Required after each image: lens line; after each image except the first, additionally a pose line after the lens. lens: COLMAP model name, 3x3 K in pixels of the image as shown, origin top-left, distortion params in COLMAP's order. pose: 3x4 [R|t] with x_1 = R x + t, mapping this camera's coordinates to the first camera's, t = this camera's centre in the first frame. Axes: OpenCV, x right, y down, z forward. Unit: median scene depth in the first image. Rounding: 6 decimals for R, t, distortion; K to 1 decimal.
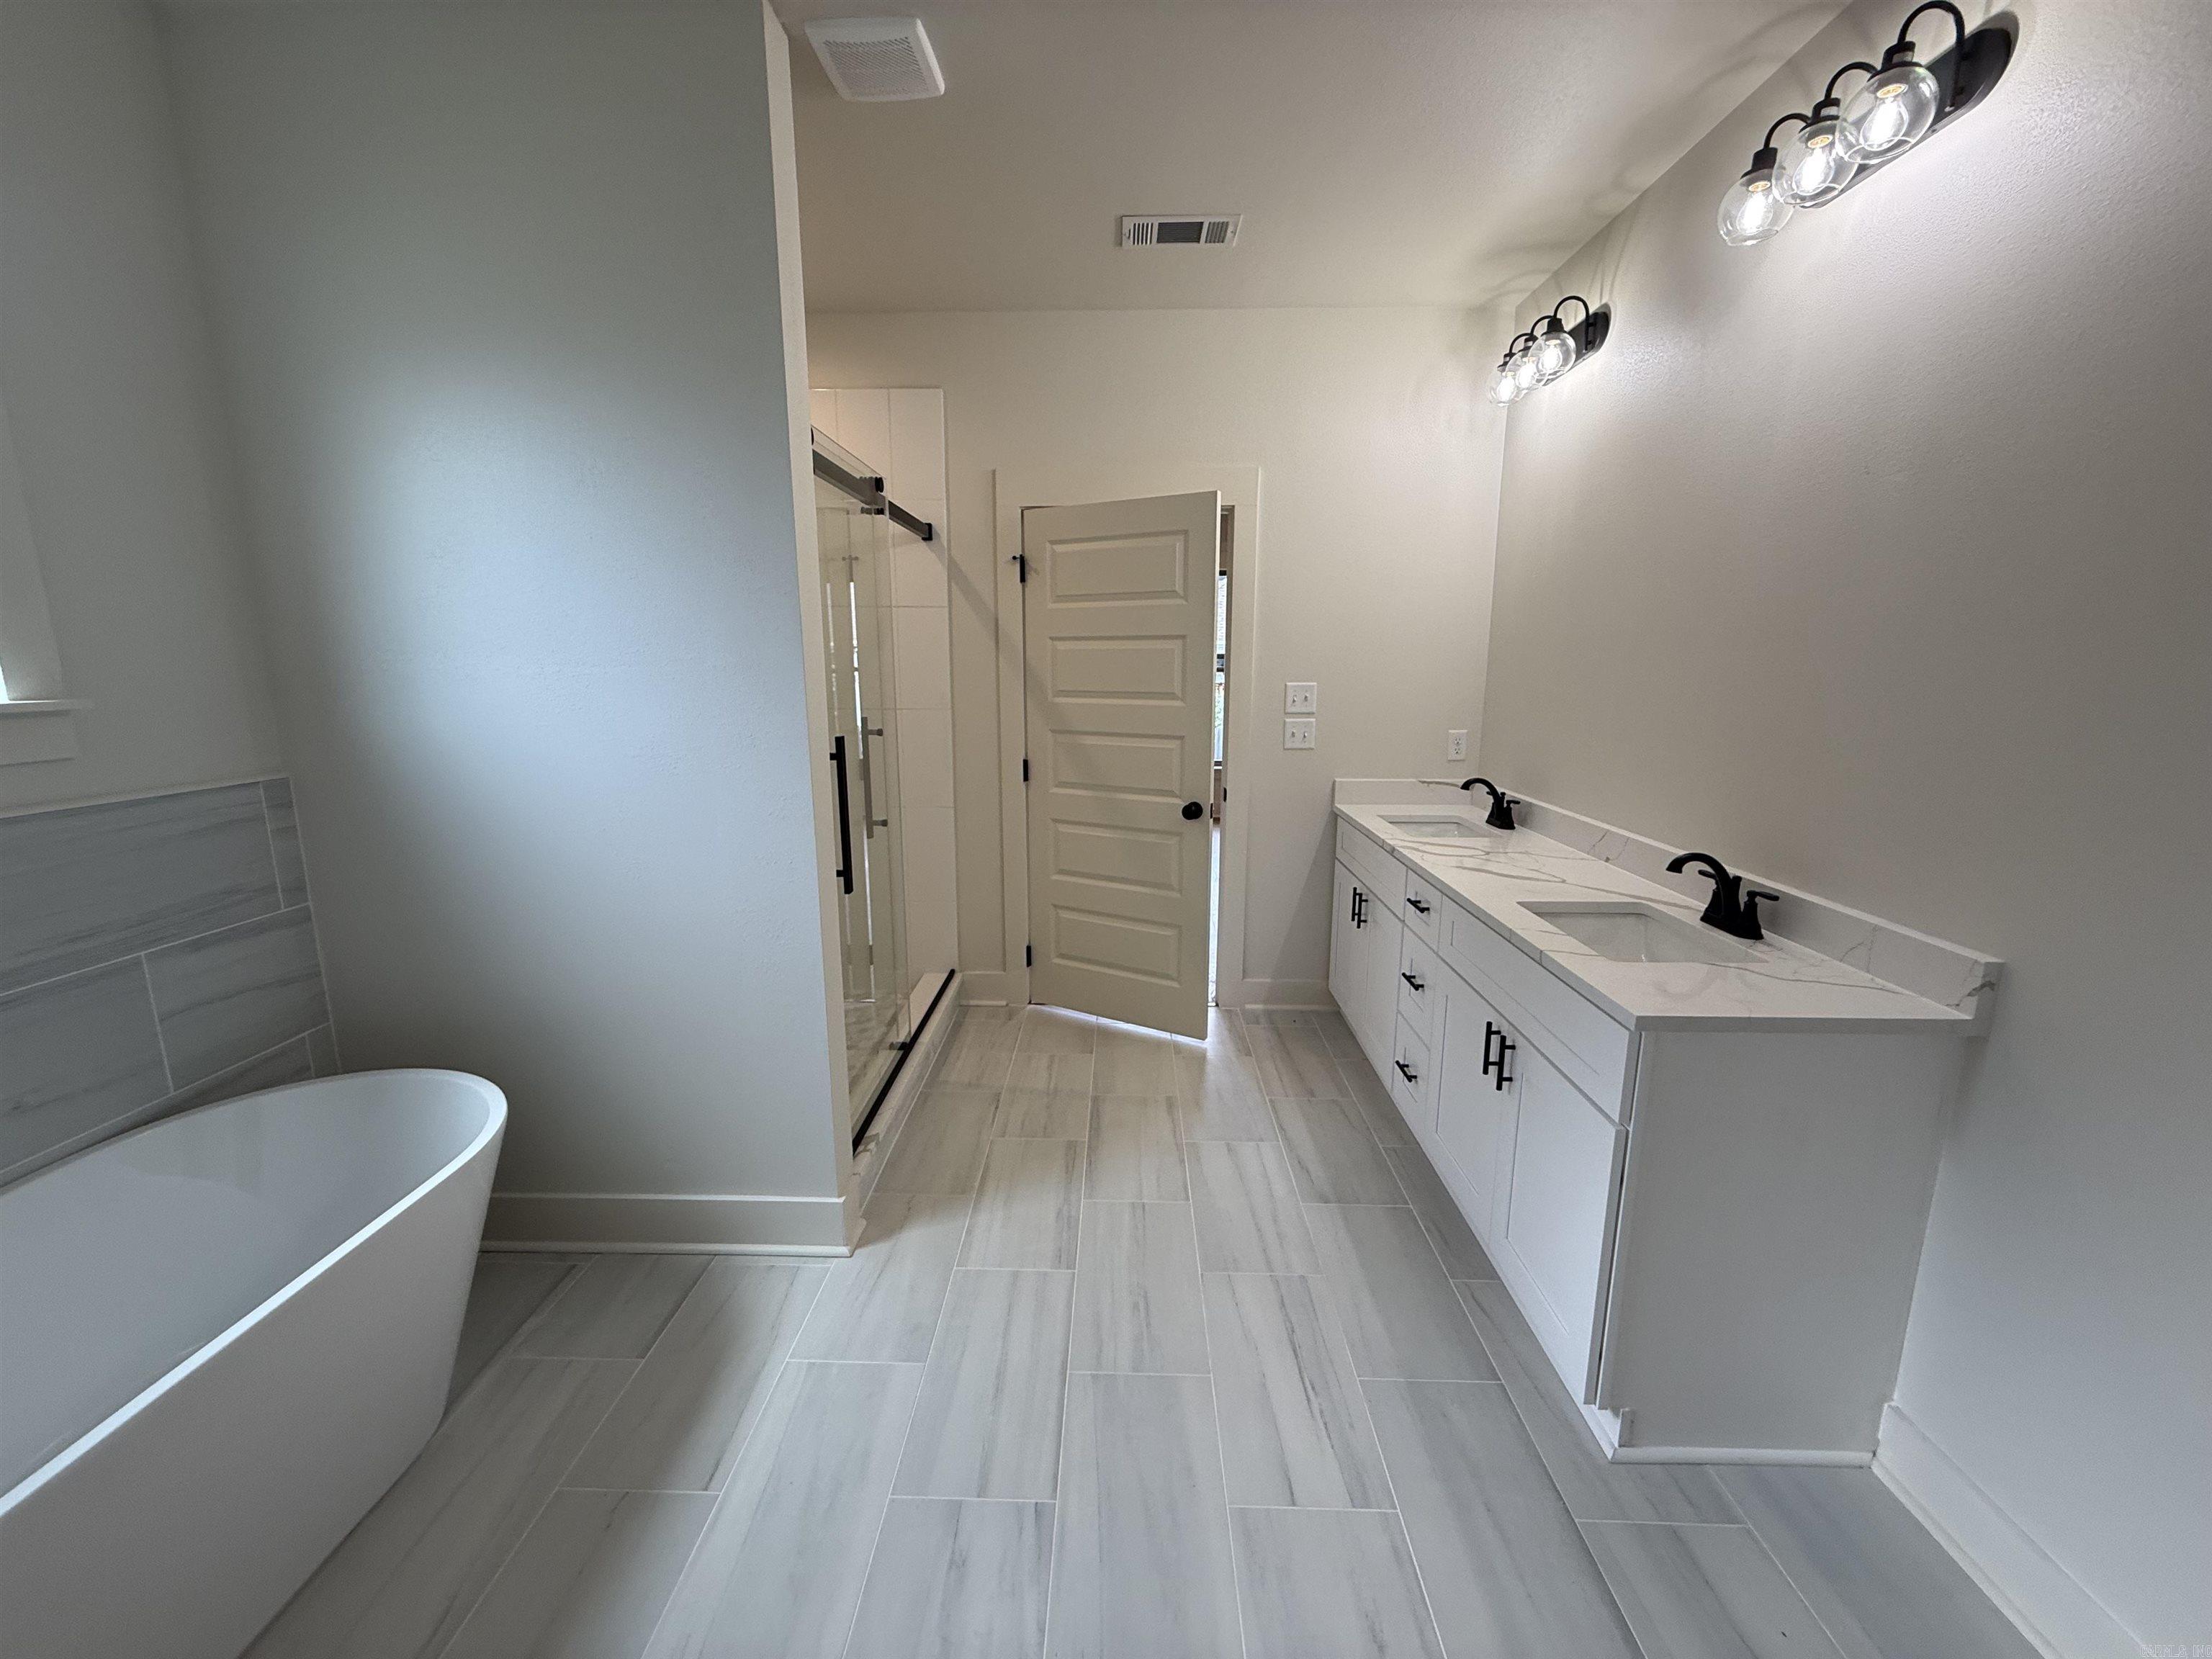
lens RADIAL K [[884.9, 0, 1104.0], [0, 884.9, 831.7], [0, 0, 1]] dist [0.000747, 0.000023]
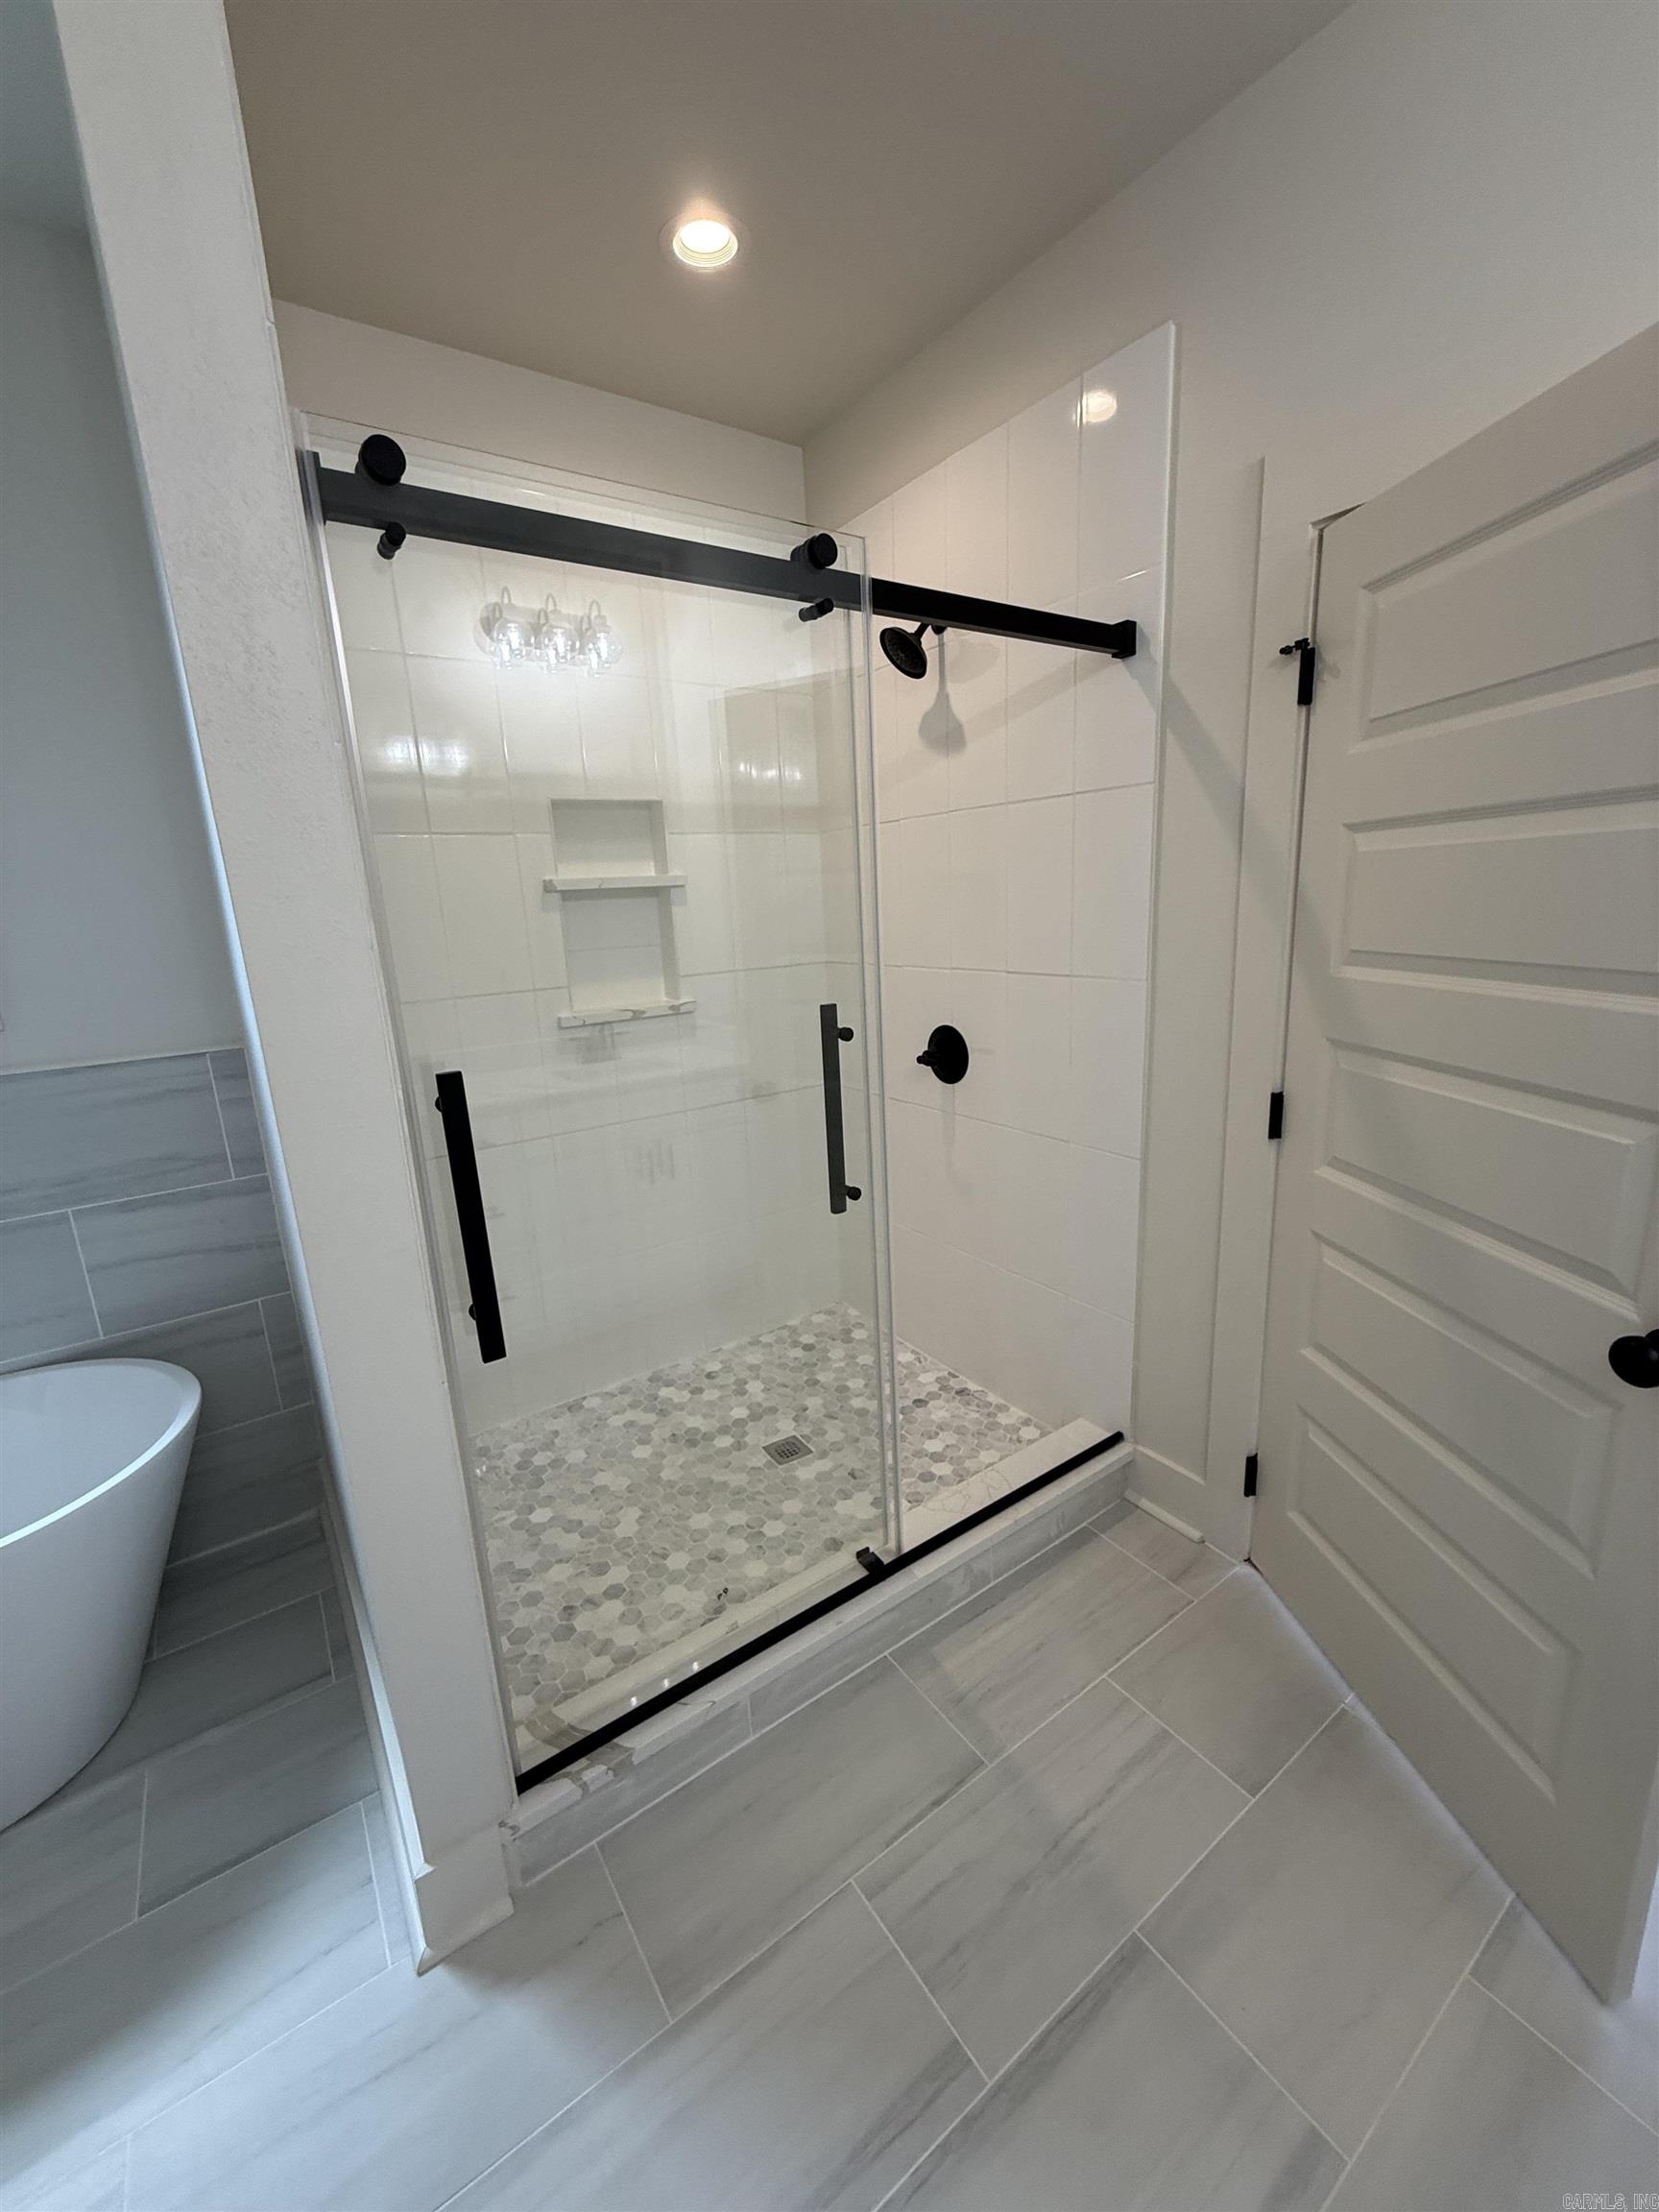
lens RADIAL K [[884.9, 0, 829.5], [0, 884.9, 1106.0], [0, 0, 1]] dist [0.000747, 0.000023]
pose [[0.593560, 0.156667, -0.789393, 0.214134], [-0.109962, 0.987458, 0.113294, -0.152558], [0.797242, 0.019557, 0.603343, 0.781532]]
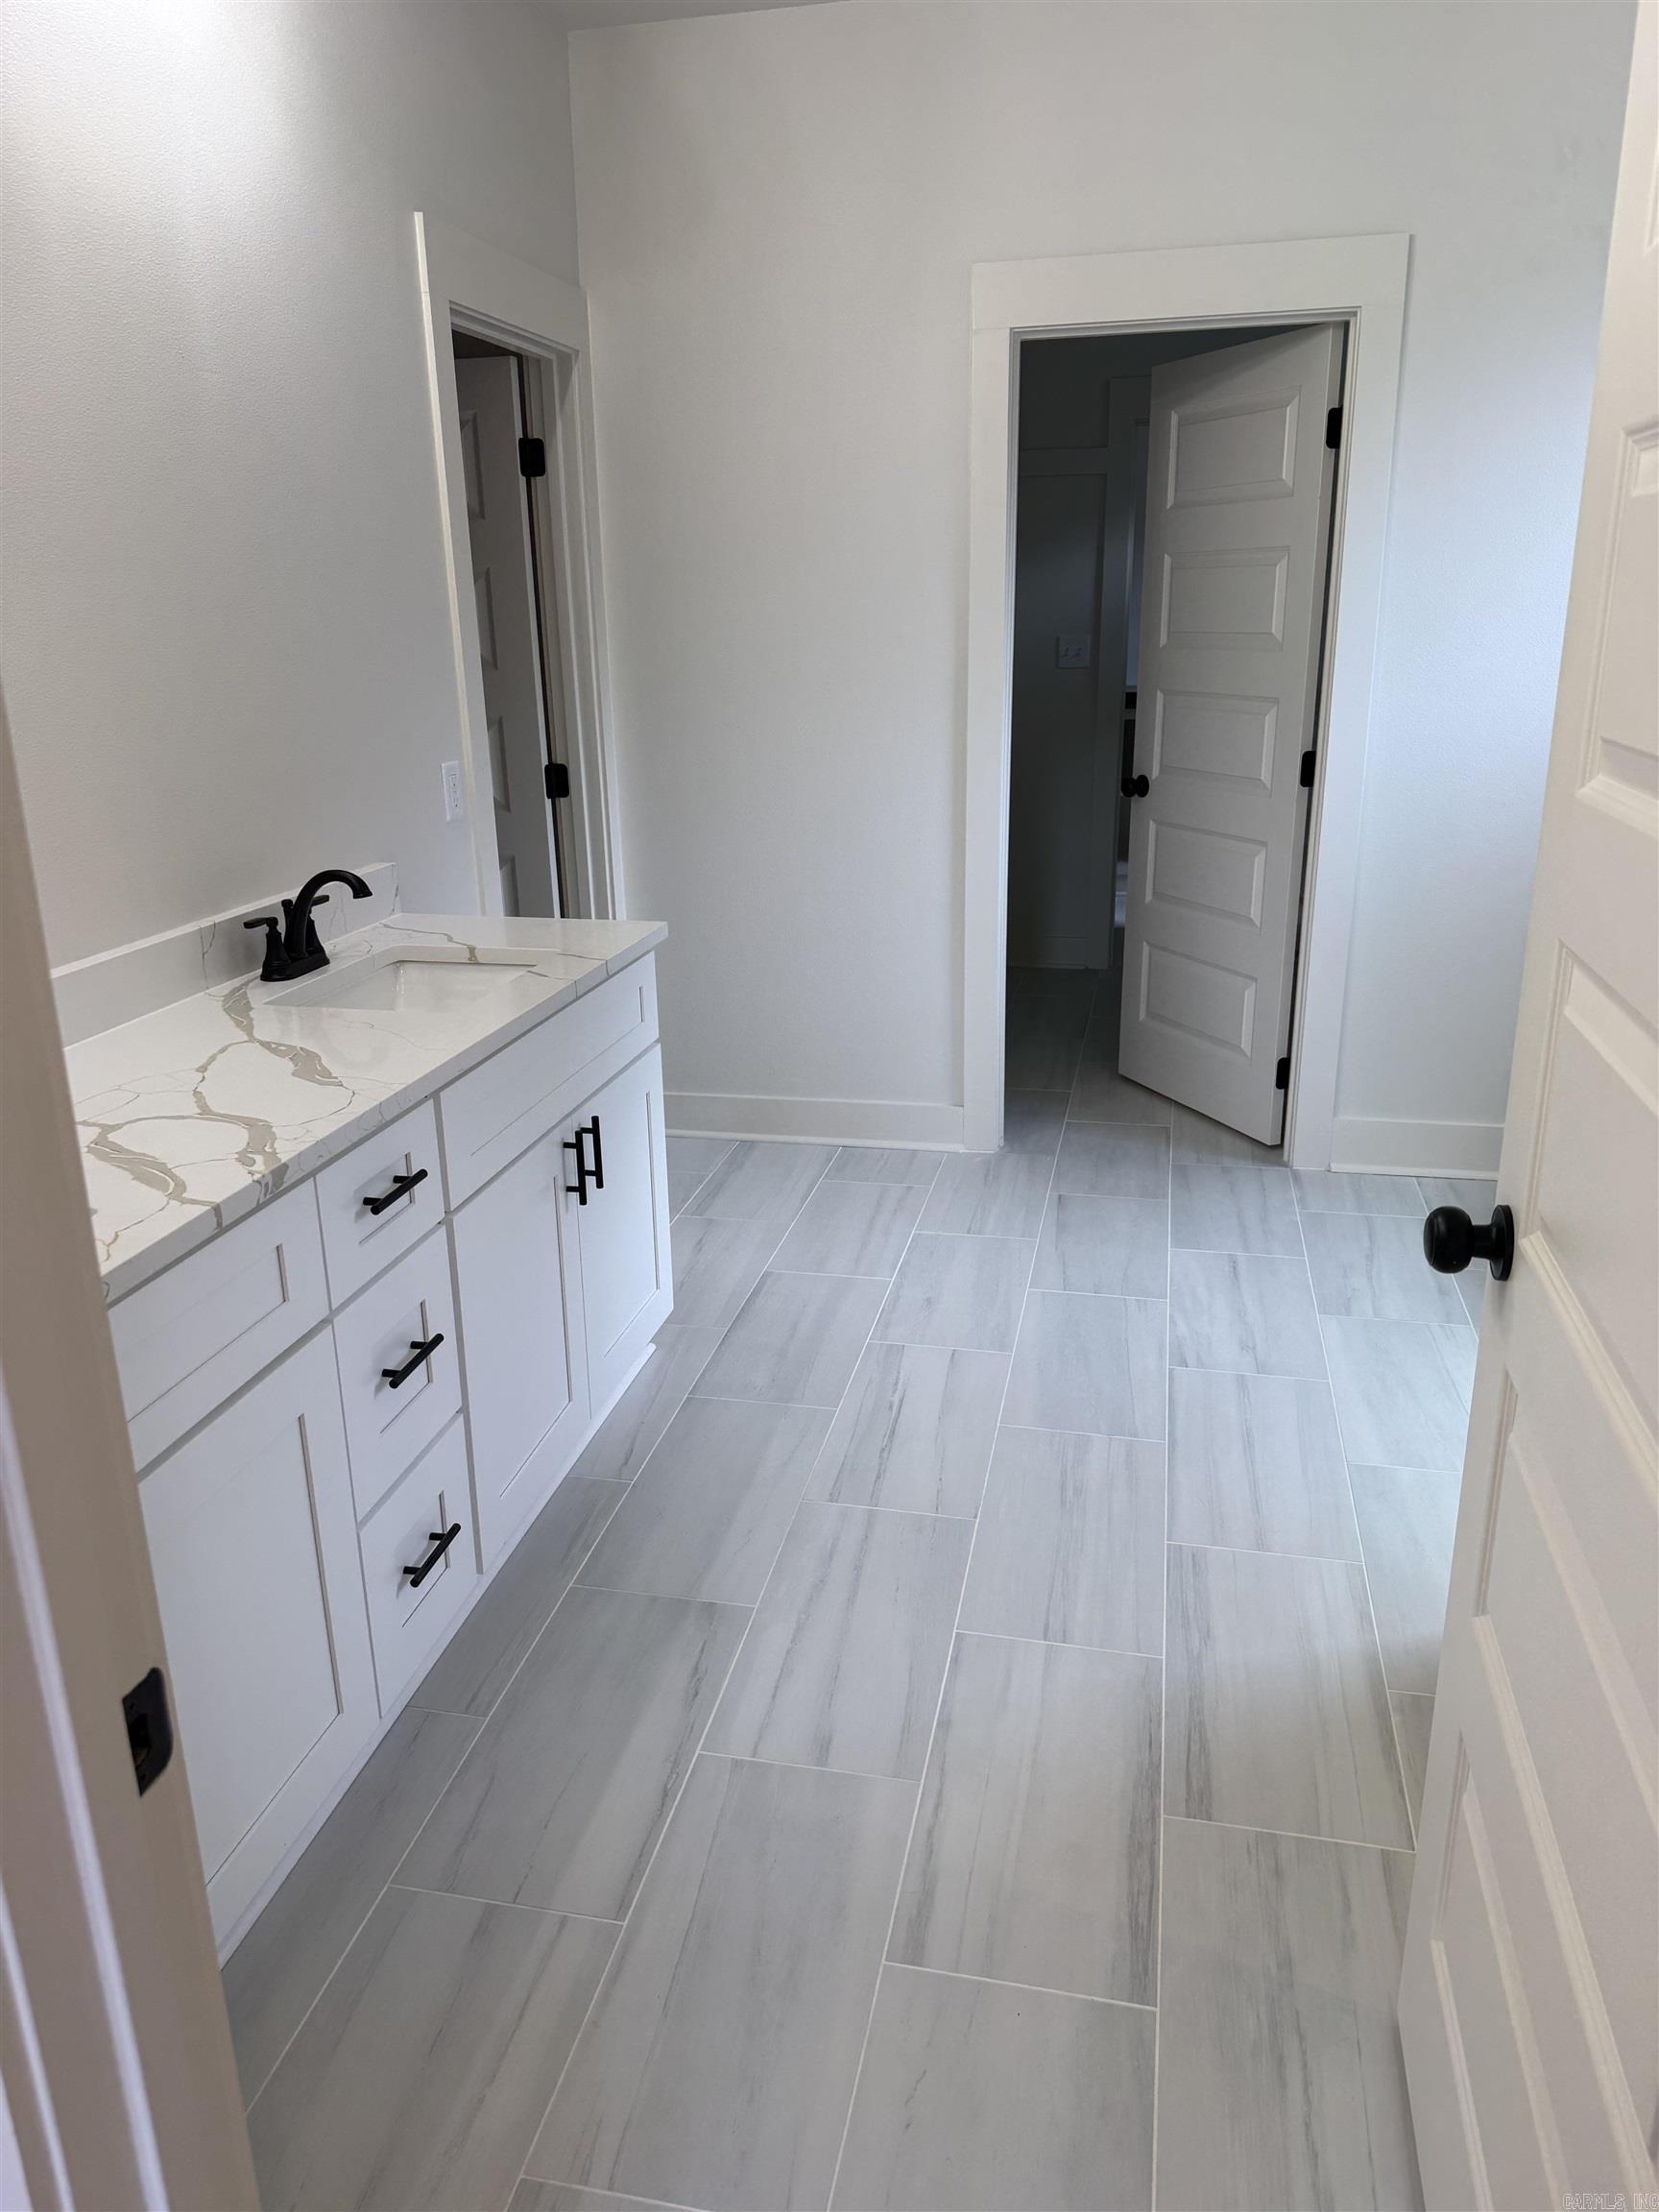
lens RADIAL K [[1555.2, 0, 829.5], [0, 1555.2, 1106.0], [0, 0, 1]] dist [0.040830, -0.067454]
pose [[-0.982699, -0.037034, 0.181472, 0.013633], [0.056553, 0.873015, 0.484403, -0.319599], [-0.176367, 0.486285, -0.855816, 1.678022]]
